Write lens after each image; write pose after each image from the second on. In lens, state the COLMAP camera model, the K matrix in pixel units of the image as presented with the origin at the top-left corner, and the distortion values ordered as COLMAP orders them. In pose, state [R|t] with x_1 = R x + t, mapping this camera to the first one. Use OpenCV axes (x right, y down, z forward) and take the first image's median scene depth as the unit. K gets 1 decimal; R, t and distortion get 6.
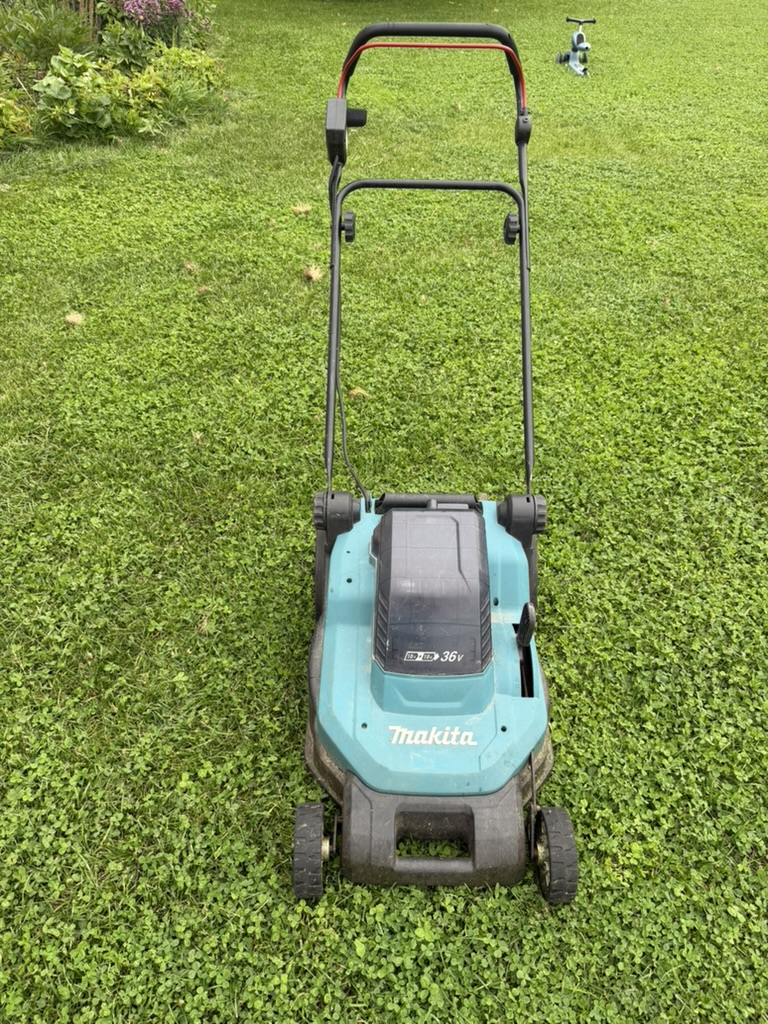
lens RADIAL K [[733.4, 0, 382.6], [0, 733.4, 512.2], [0, 0, 1]] dist [-0.005856, -0.020574]
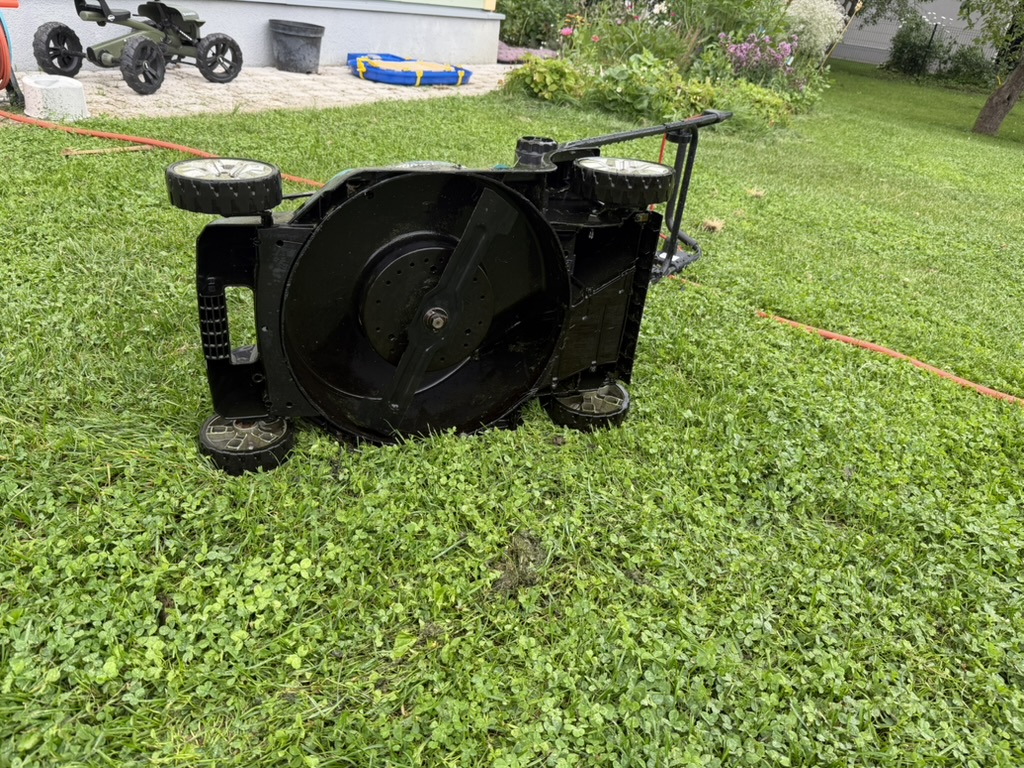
lens RADIAL K [[733.4, 0, 510.2], [0, 733.4, 386.9], [0, 0, 1]] dist [-0.005856, -0.020574]
pose [[0.765183, 0.392557, -0.510288, 0.181584], [-0.521854, 0.842363, -0.134509, 0.062264], [0.377045, 0.369219, 0.849420, 0.152945]]
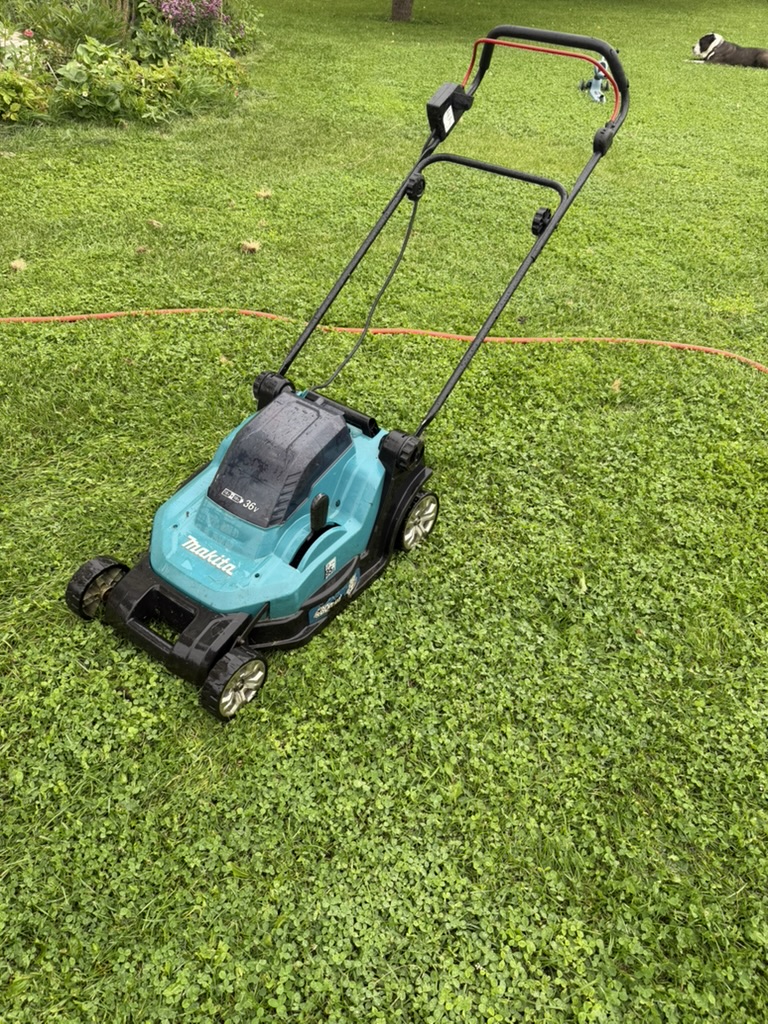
lens RADIAL K [[733.4, 0, 385.6], [0, 733.4, 511.7], [0, 0, 1]] dist [-0.005856, -0.020574]
pose [[0.990511, 0.113450, -0.077571, 0.167269], [-0.115768, 0.992935, -0.026044, 0.046250], [0.074068, 0.034777, 0.996647, -0.032444]]
